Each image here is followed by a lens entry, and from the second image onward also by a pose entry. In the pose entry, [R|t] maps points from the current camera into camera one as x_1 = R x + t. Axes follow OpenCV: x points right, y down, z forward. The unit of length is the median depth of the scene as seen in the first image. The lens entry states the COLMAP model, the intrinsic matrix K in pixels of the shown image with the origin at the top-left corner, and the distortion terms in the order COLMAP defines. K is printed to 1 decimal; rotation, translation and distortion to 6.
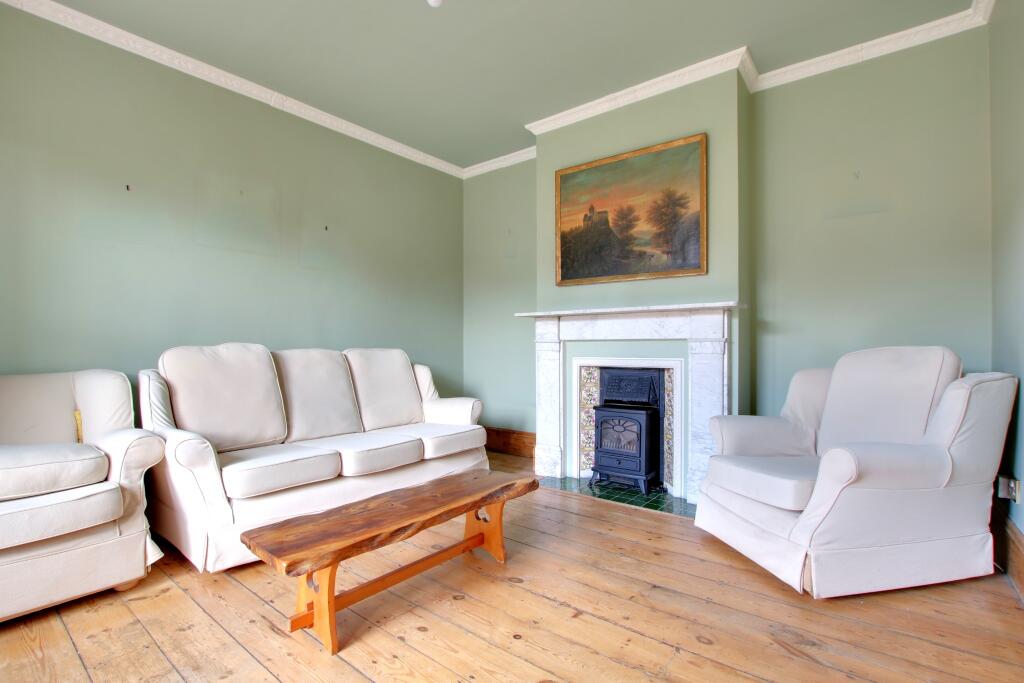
lens RADIAL K [[472.5, 0, 510.9], [0, 472.5, 355.6], [0, 0, 1]] dist [-0.020955, 0.000977]
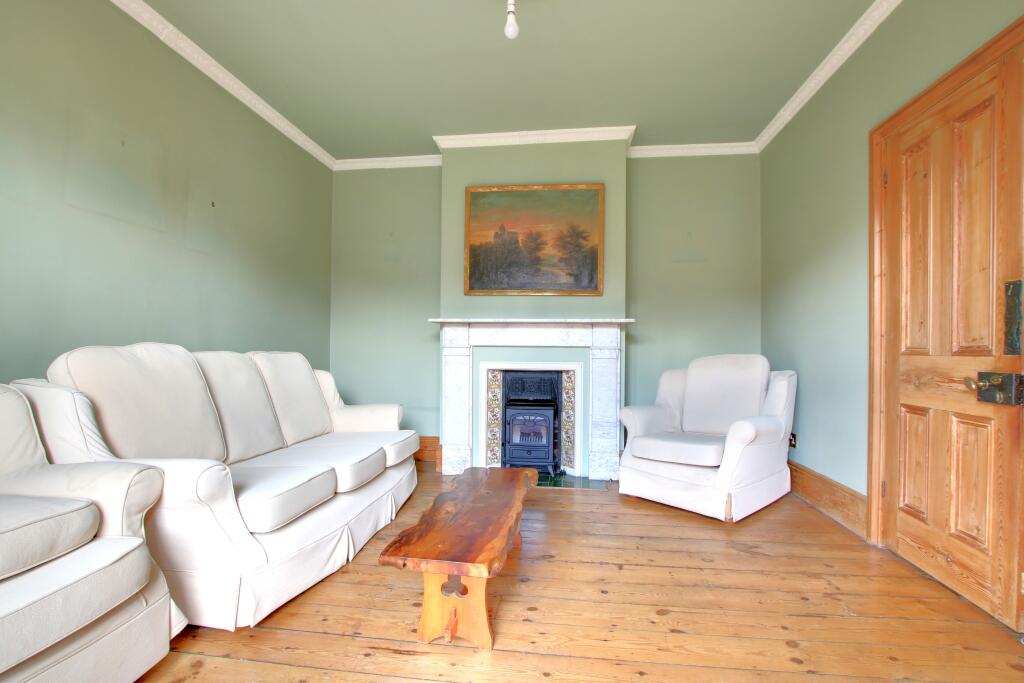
lens RADIAL K [[472.5, 0, 510.9], [0, 472.5, 355.6], [0, 0, 1]] dist [-0.020955, 0.000977]
pose [[0.855939, 0.005360, 0.517049, -0.408877], [-0.000728, 0.999958, -0.009160, -0.000199], [-0.517077, 0.007464, 0.855907, 0.040400]]
